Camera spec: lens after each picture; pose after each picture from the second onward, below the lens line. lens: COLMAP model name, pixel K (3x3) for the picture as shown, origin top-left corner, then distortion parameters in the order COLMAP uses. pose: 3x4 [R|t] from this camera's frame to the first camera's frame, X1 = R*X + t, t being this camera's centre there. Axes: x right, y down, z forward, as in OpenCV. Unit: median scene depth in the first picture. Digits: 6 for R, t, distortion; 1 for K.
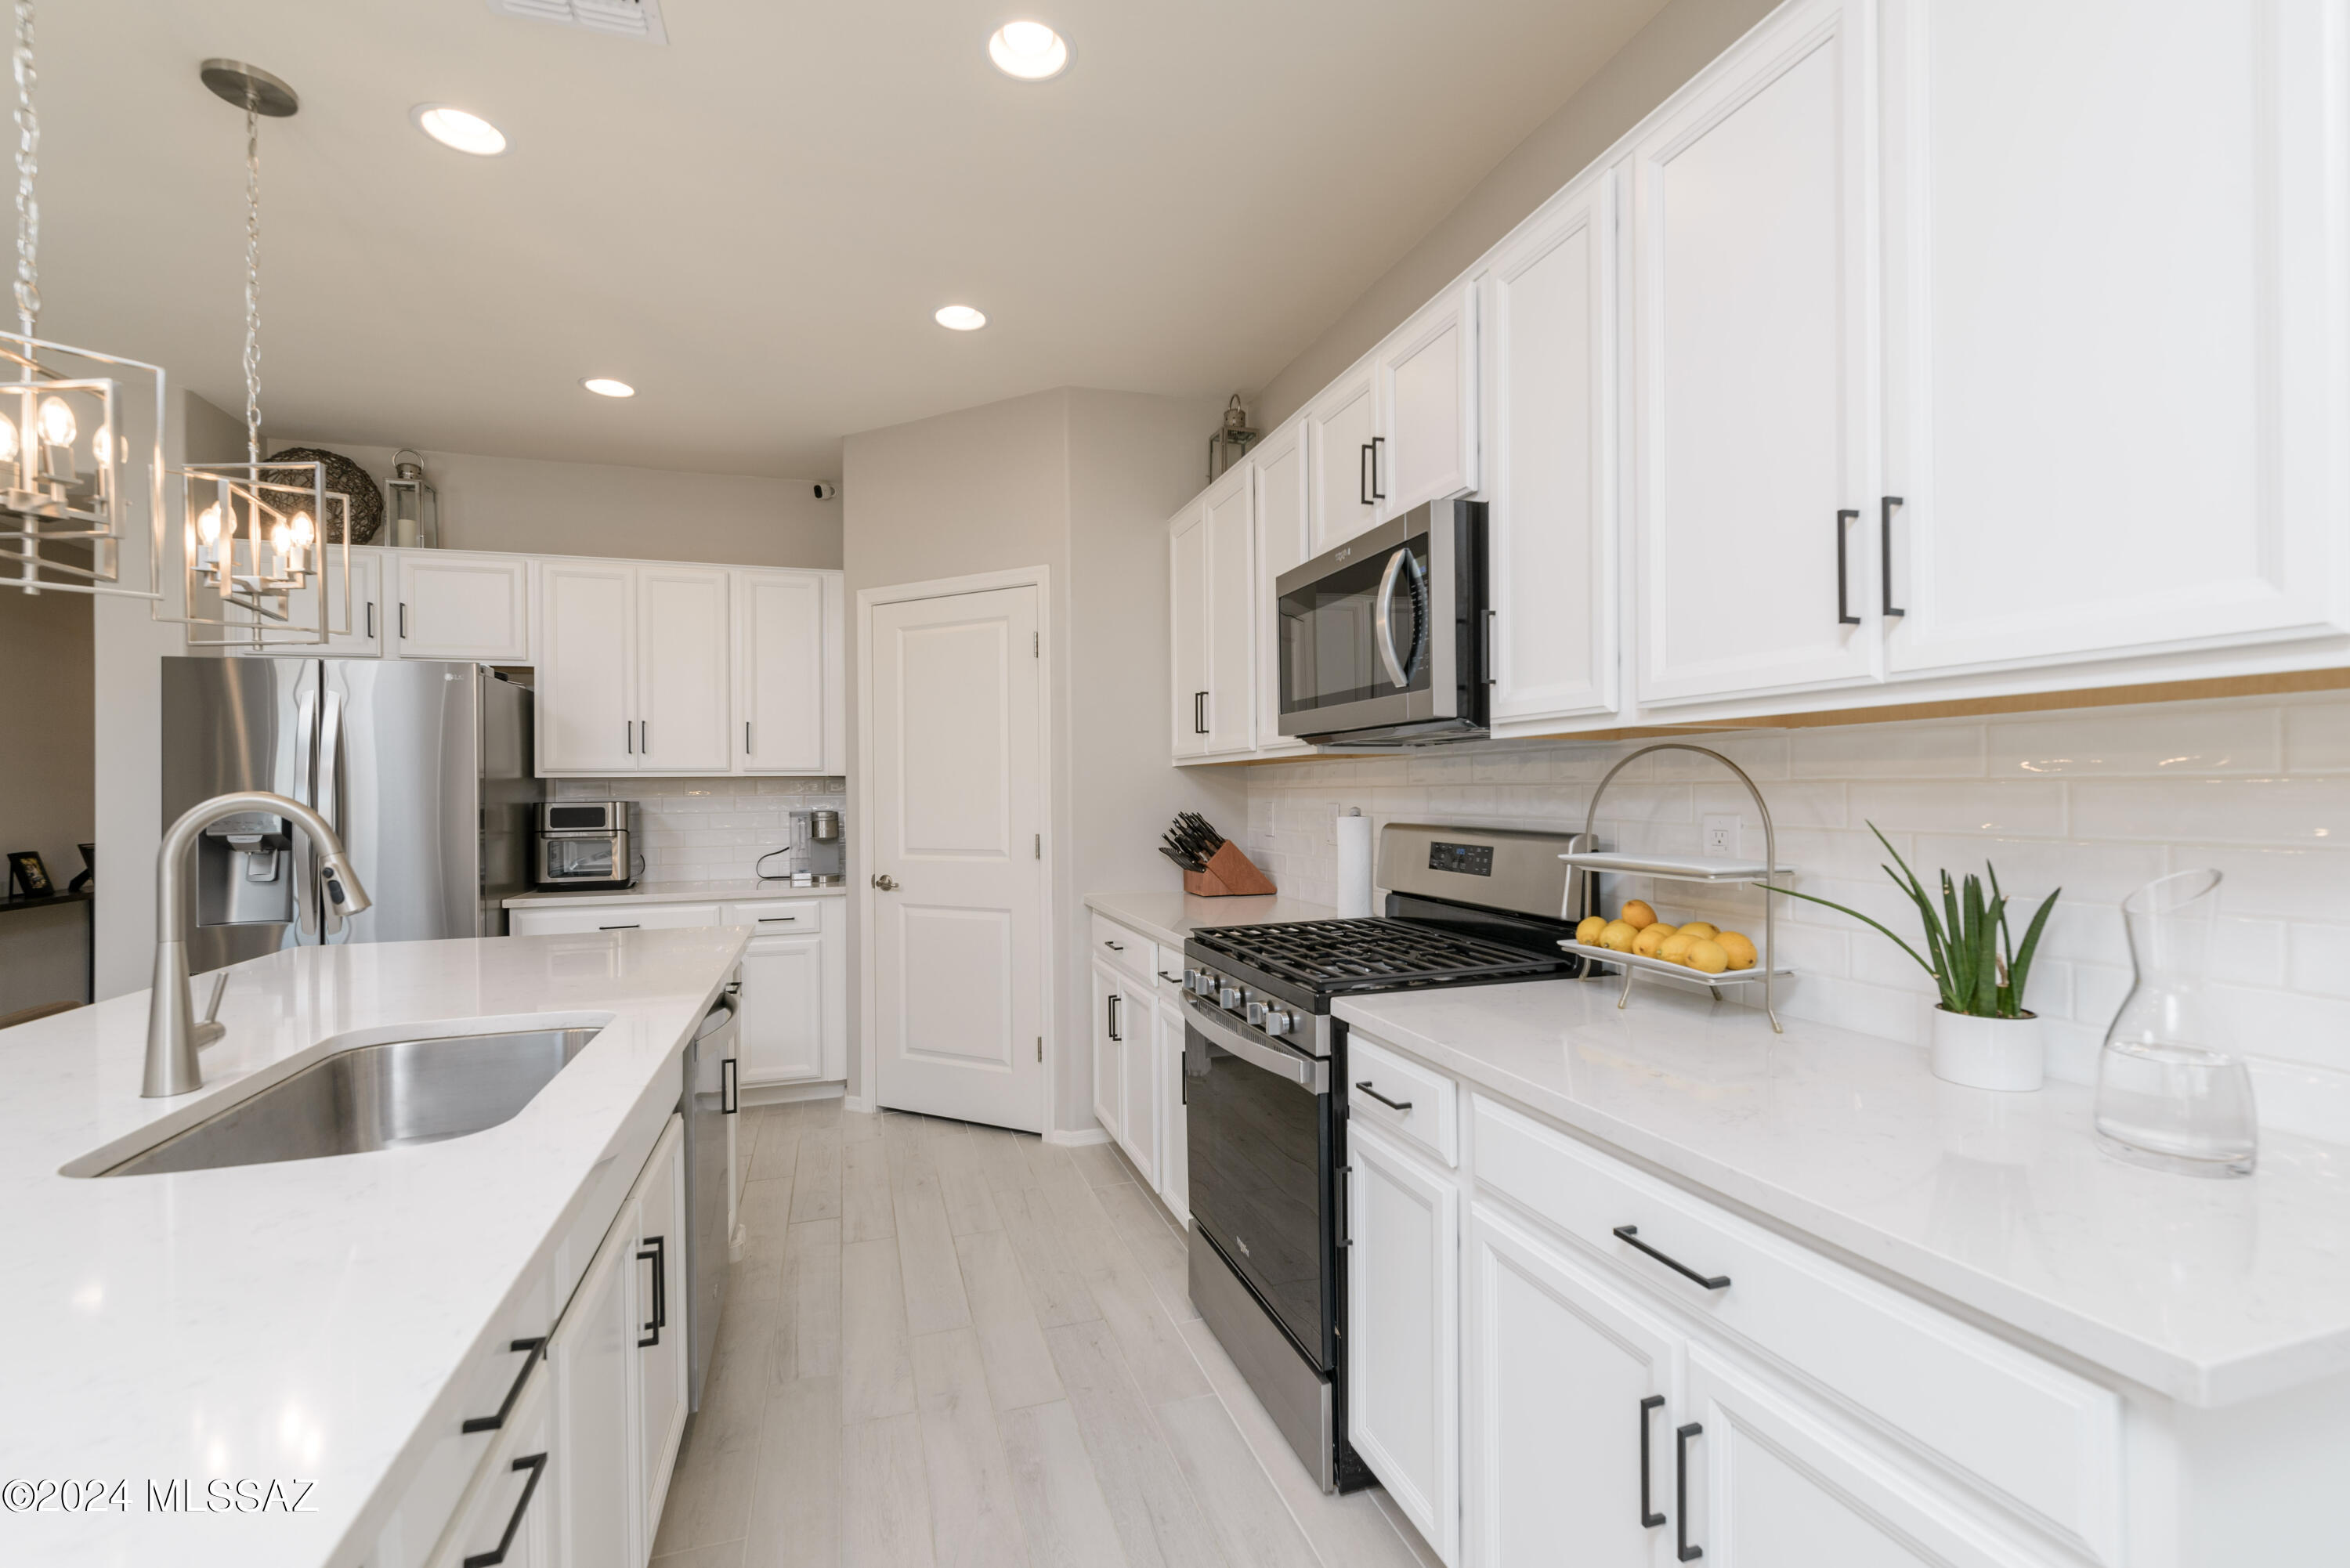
lens RADIAL K [[1035.6, 0, 1177.2], [0, 1035.6, 786.1], [0, 0, 1]] dist [0.003504, 0.001507]
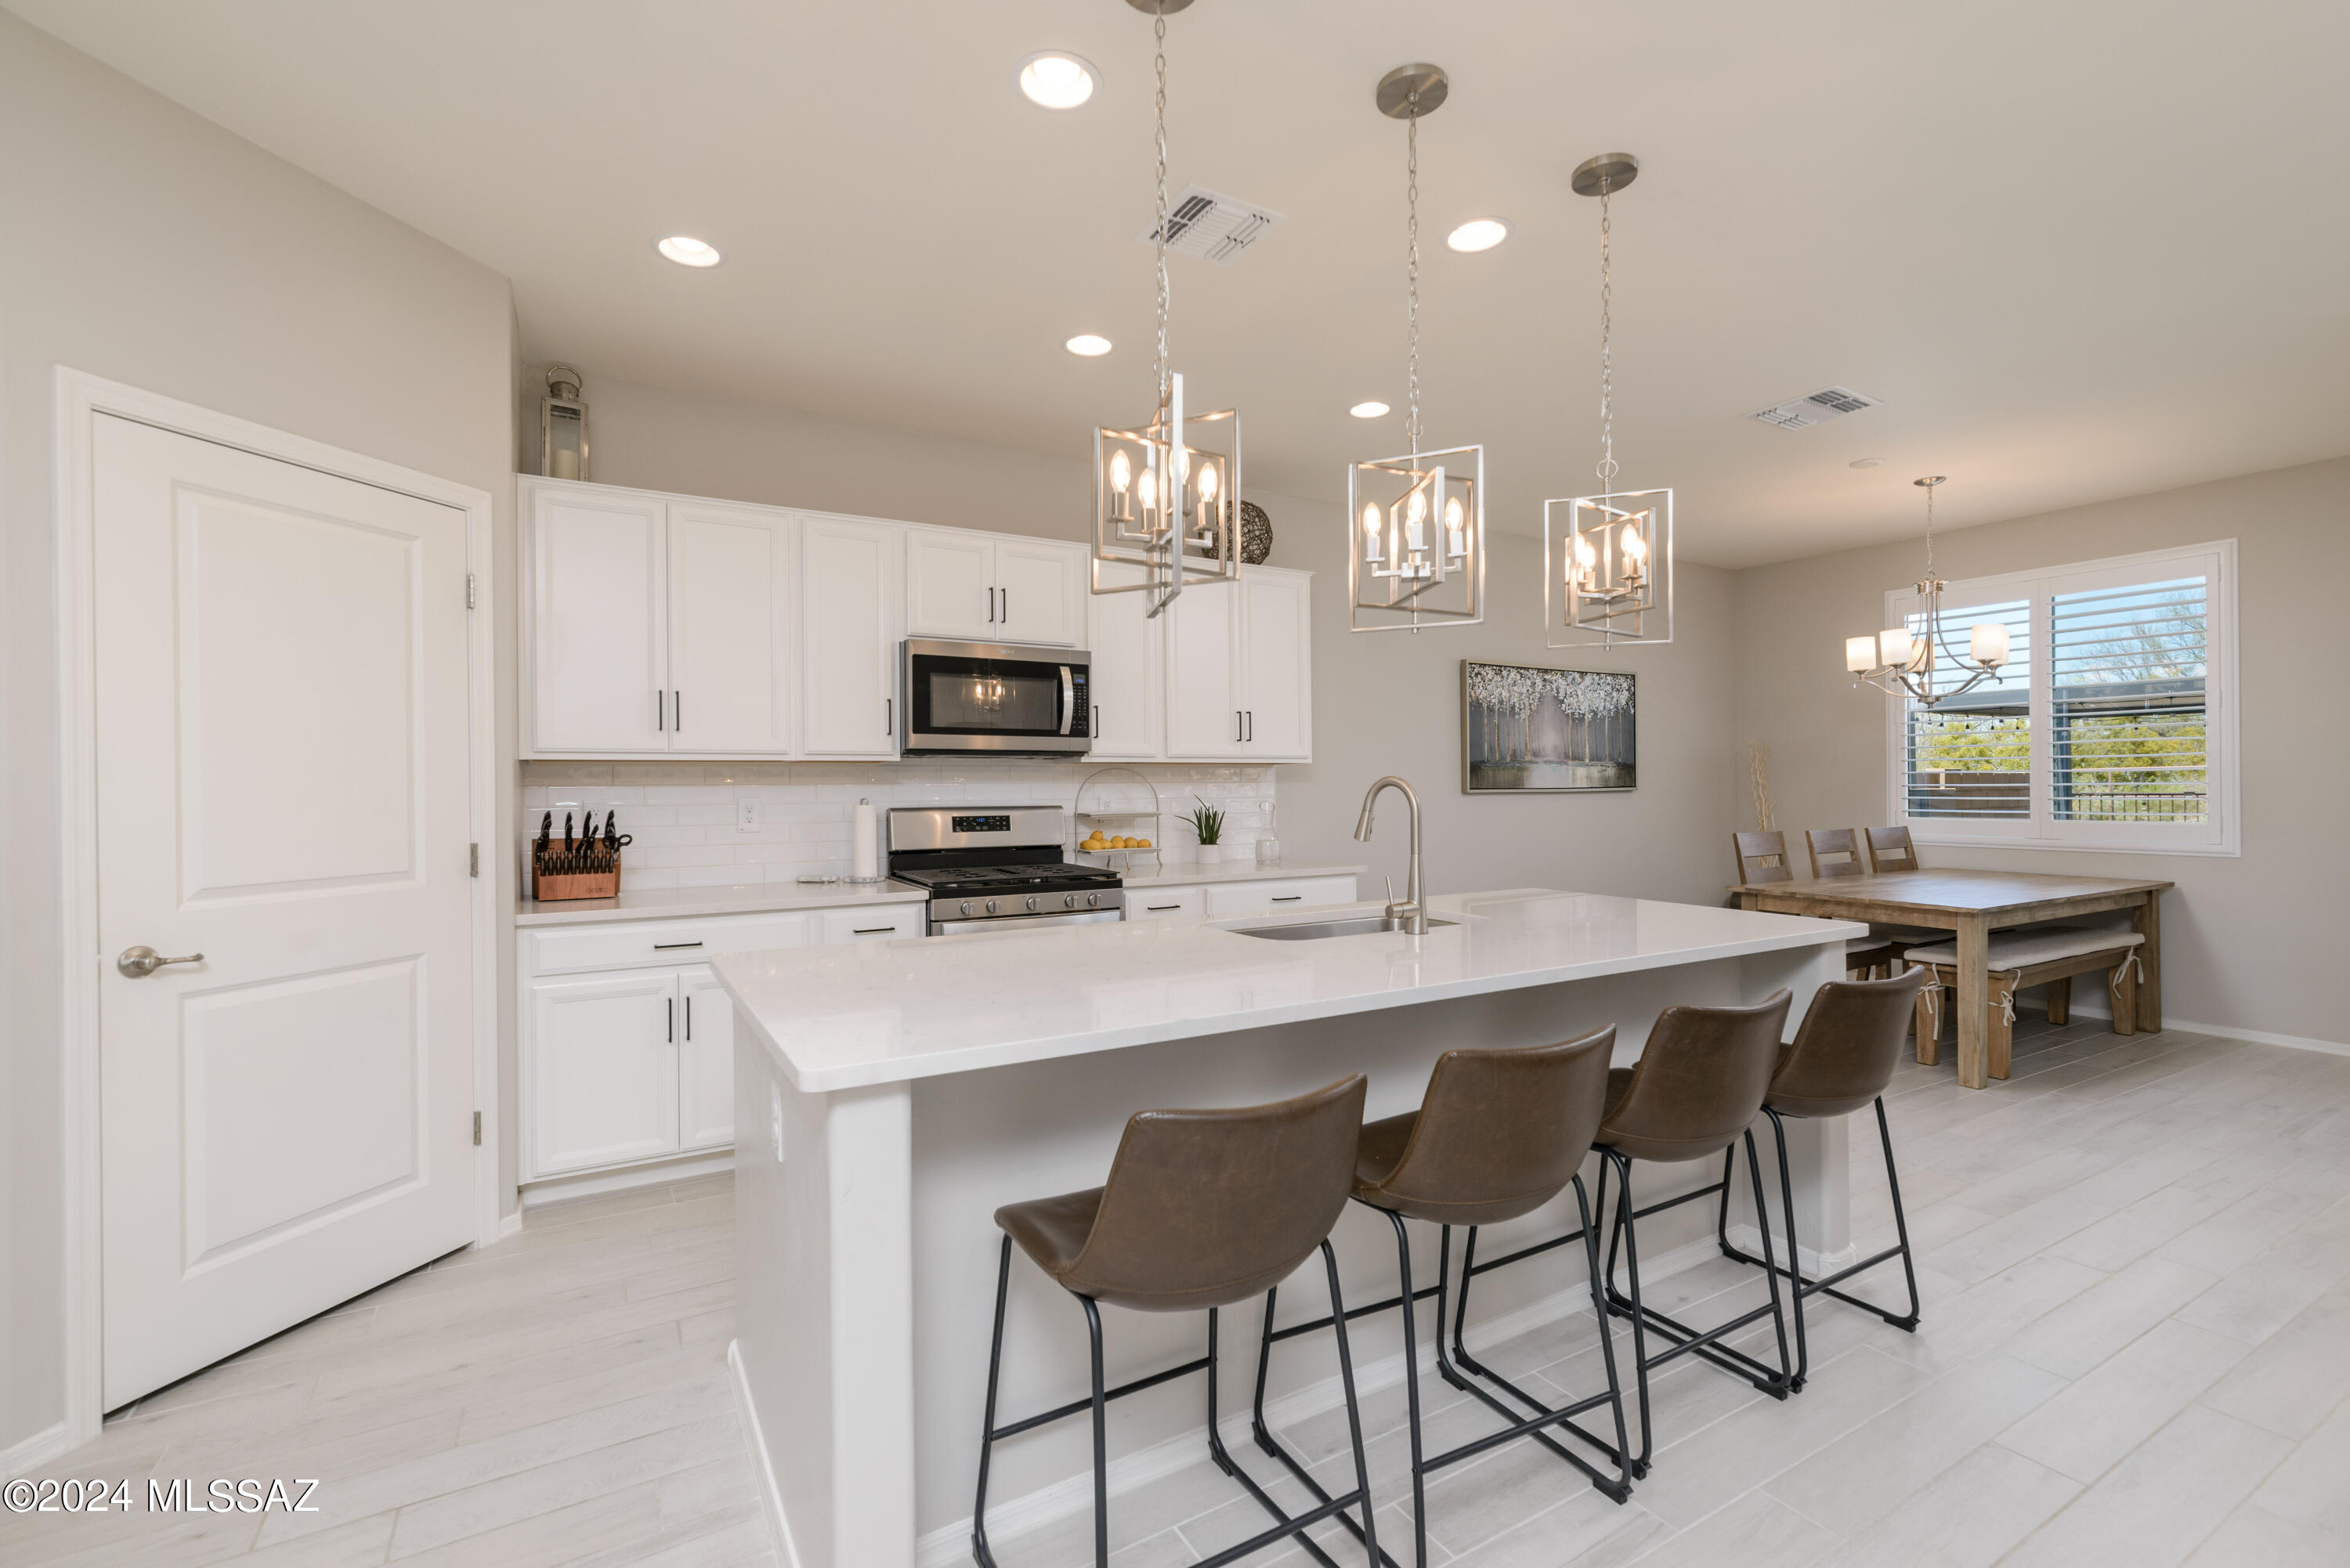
lens RADIAL K [[1035.6, 0, 1180.7], [0, 1035.6, 787.5], [0, 0, 1]] dist [0.003504, 0.001507]
pose [[-0.224773, 0.009468, 0.974365, -0.945604], [0.005810, 0.999948, -0.008377, 0.014329], [-0.974394, 0.003778, -0.224816, 0.641136]]
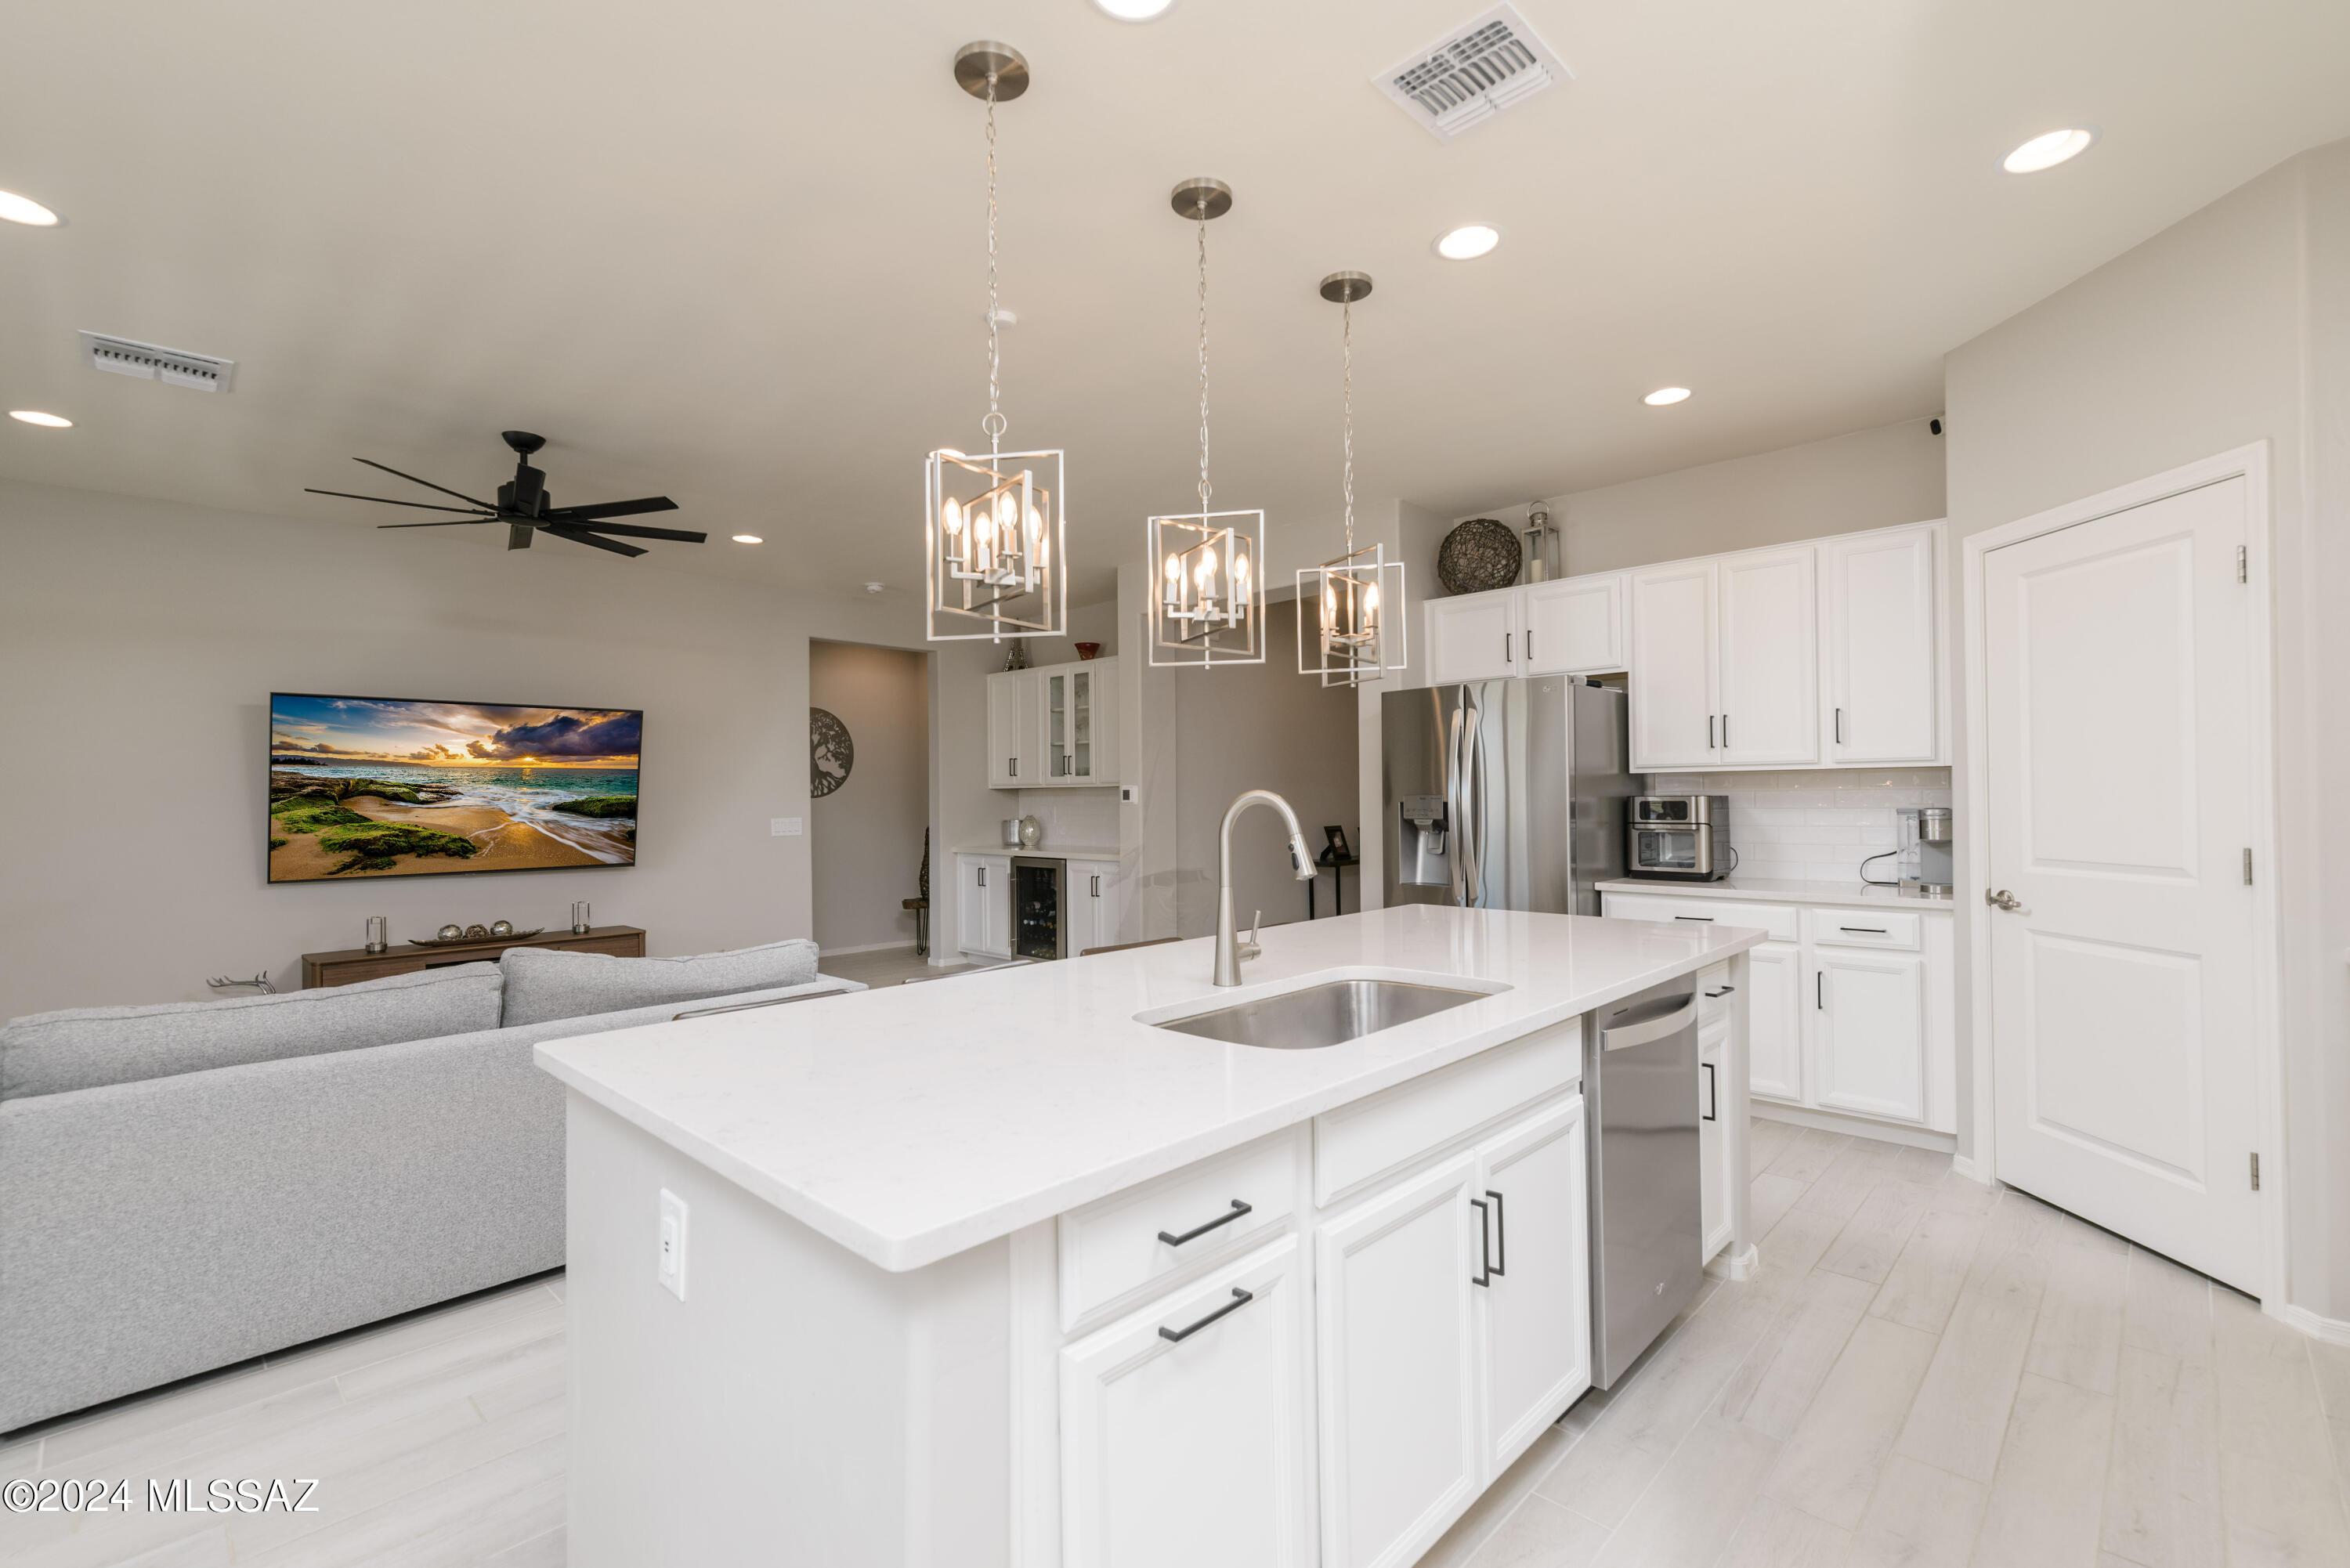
lens RADIAL K [[1035.6, 0, 1181.8], [0, 1035.6, 785.5], [0, 0, 1]] dist [0.003504, 0.001507]
pose [[0.474466, -0.003407, -0.880267, 0.124993], [0.009726, 0.999952, 0.001372, -0.001504], [0.880220, -0.009212, 0.474476, 0.074065]]
